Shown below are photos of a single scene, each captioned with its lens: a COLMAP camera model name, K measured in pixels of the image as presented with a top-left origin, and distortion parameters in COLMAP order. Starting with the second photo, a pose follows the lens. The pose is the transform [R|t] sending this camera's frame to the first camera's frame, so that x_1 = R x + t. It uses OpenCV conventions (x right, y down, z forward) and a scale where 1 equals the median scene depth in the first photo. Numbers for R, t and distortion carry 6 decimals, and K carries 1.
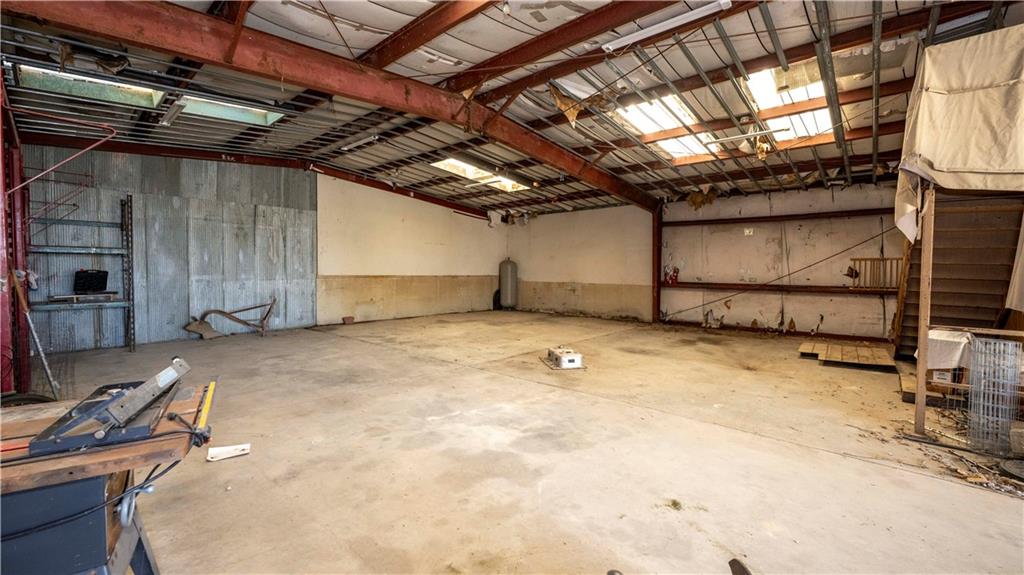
lens RADIAL K [[411.2, 0, 512.5], [0, 411.2, 282.4], [0, 0, 1]] dist [-0.006174, 0.000101]
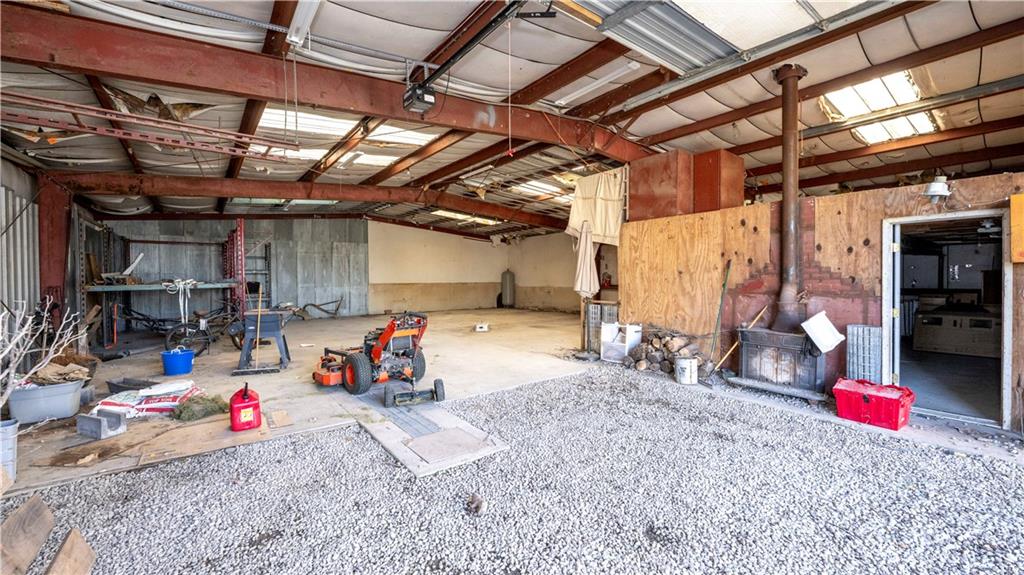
lens RADIAL K [[411.2, 0, 511.8], [0, 411.2, 284.2], [0, 0, 1]] dist [-0.006174, 0.000101]
pose [[0.980626, -0.012431, -0.195494, 0.410857], [0.009275, 0.999812, -0.017047, 0.019430], [0.195669, 0.014904, 0.980557, -0.492365]]
